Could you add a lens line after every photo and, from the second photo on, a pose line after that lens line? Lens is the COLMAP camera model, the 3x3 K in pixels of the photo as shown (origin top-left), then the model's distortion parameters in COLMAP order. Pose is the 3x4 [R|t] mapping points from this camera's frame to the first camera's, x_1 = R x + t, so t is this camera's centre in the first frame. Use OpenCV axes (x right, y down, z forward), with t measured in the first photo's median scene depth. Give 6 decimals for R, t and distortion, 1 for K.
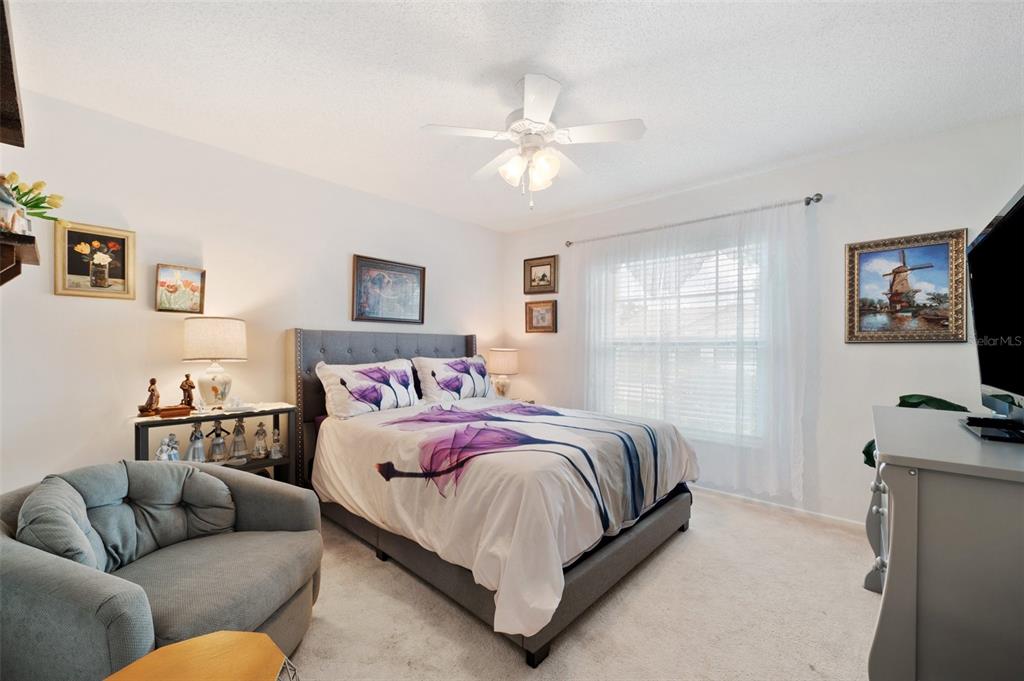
lens RADIAL K [[408.0, 0, 515.7], [0, 408.0, 343.5], [0, 0, 1]] dist [-0.001814, -0.000089]
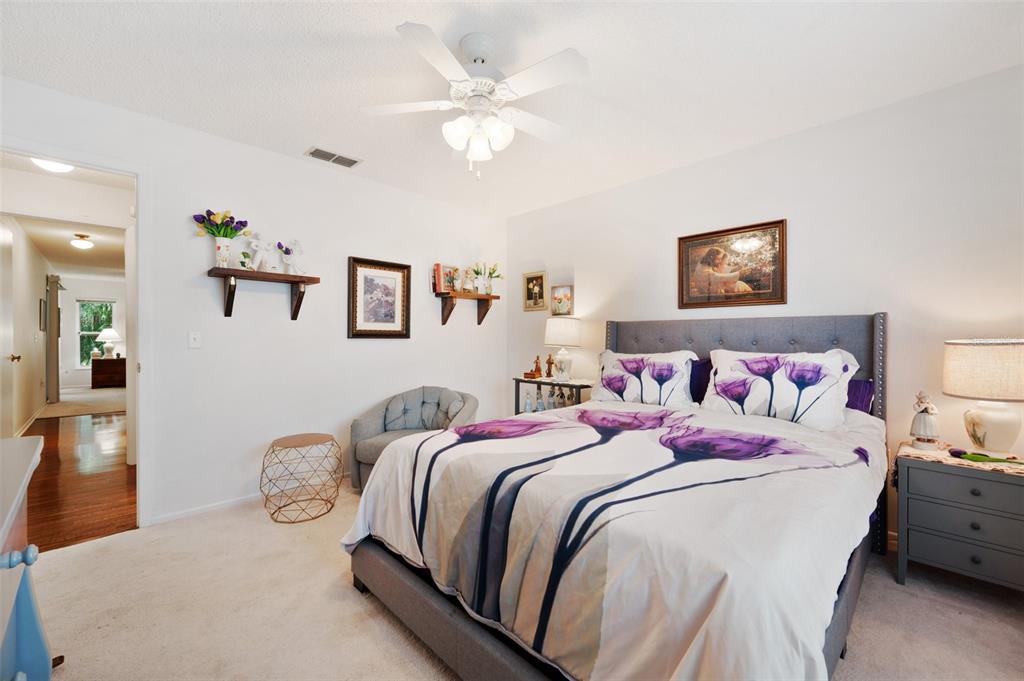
lens RADIAL K [[408.0, 0, 516.1], [0, 408.0, 341.7], [0, 0, 1]] dist [-0.001814, -0.000089]
pose [[-0.048927, 0.003068, -0.998798, 0.737482], [0.005575, 0.999981, 0.002798, 0.019489], [0.998787, -0.005432, -0.048943, 0.895639]]
